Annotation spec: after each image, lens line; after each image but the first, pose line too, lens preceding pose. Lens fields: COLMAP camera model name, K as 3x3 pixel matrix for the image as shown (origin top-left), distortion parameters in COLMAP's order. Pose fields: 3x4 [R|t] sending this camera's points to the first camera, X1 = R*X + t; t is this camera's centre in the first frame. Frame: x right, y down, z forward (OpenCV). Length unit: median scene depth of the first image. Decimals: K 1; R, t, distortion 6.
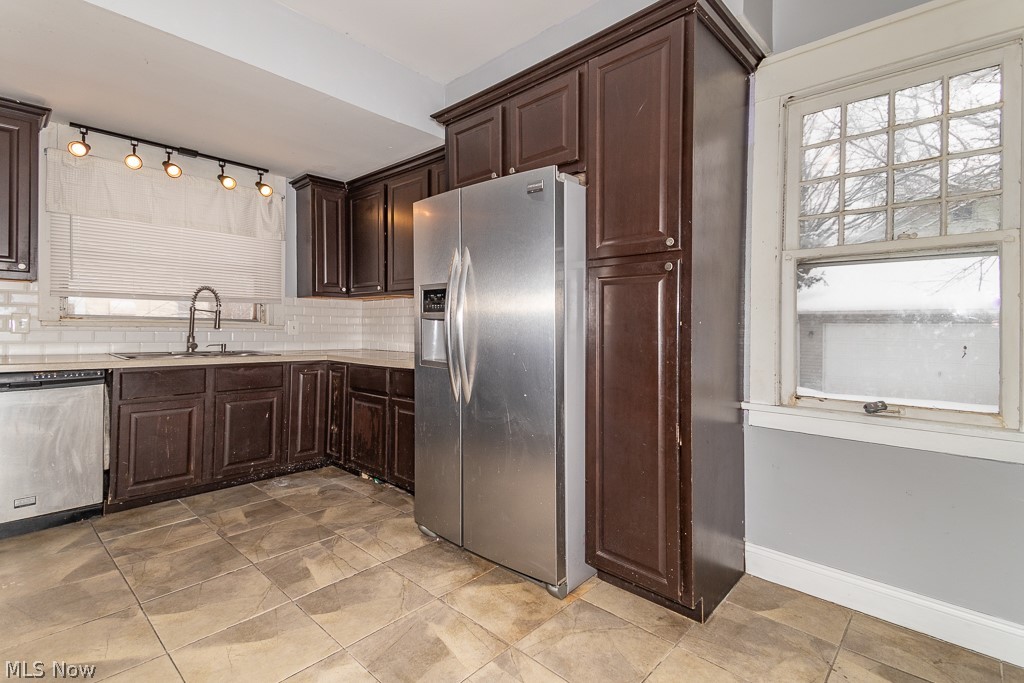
lens RADIAL K [[481.5, 0, 506.8], [0, 481.5, 321.3], [0, 0, 1]] dist [0.061324, -0.015929]
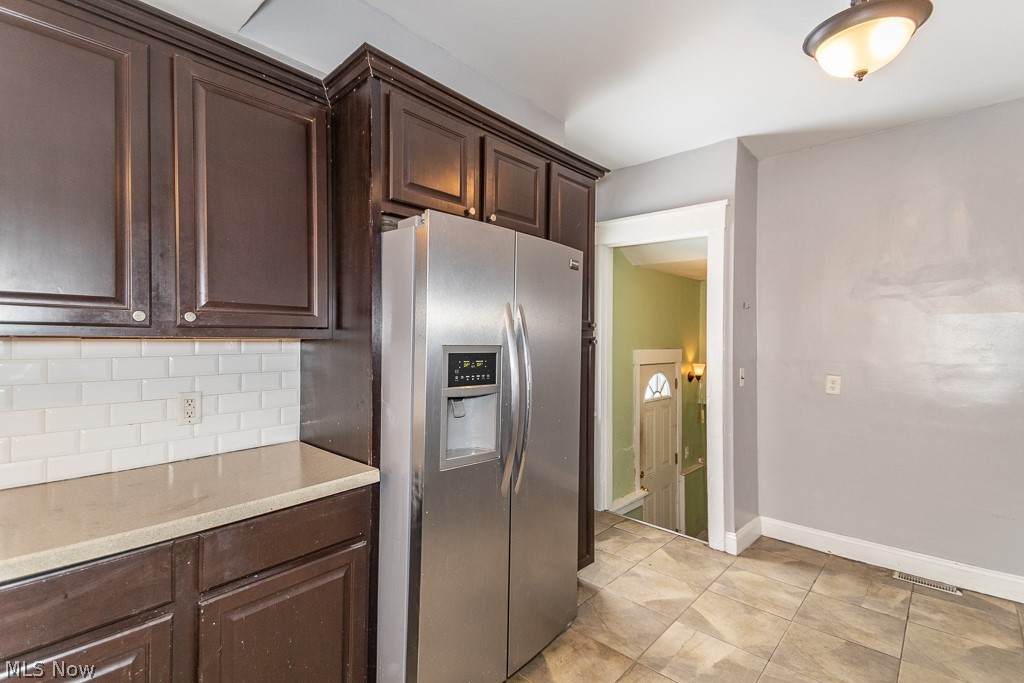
lens RADIAL K [[481.5, 0, 503.4], [0, 481.5, 337.6], [0, 0, 1]] dist [0.061324, -0.015929]
pose [[-0.019923, 0.000268, 0.999801, -0.559974], [-0.012176, 0.999926, -0.000511, -0.058871], [-0.999727, -0.012183, -0.019918, 0.639768]]
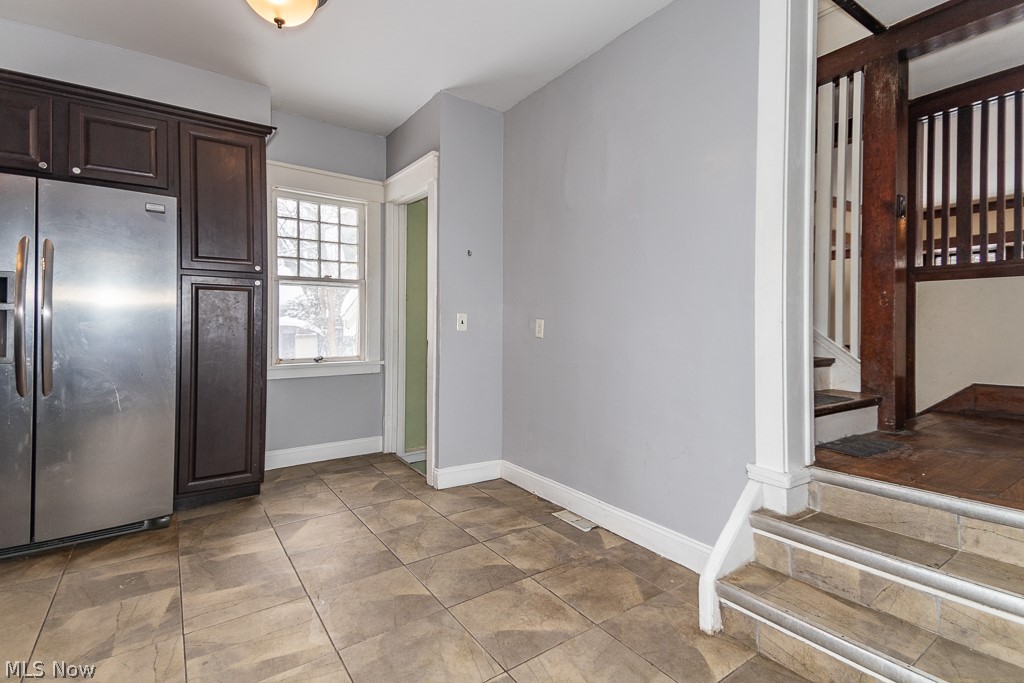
lens RADIAL K [[481.5, 0, 515.2], [0, 481.5, 322.0], [0, 0, 1]] dist [0.061324, -0.015929]
pose [[0.193570, -0.003719, 0.981080, -0.555184], [-0.009449, 0.999939, 0.005655, 0.001107], [-0.981041, -0.010365, 0.193523, -0.091262]]
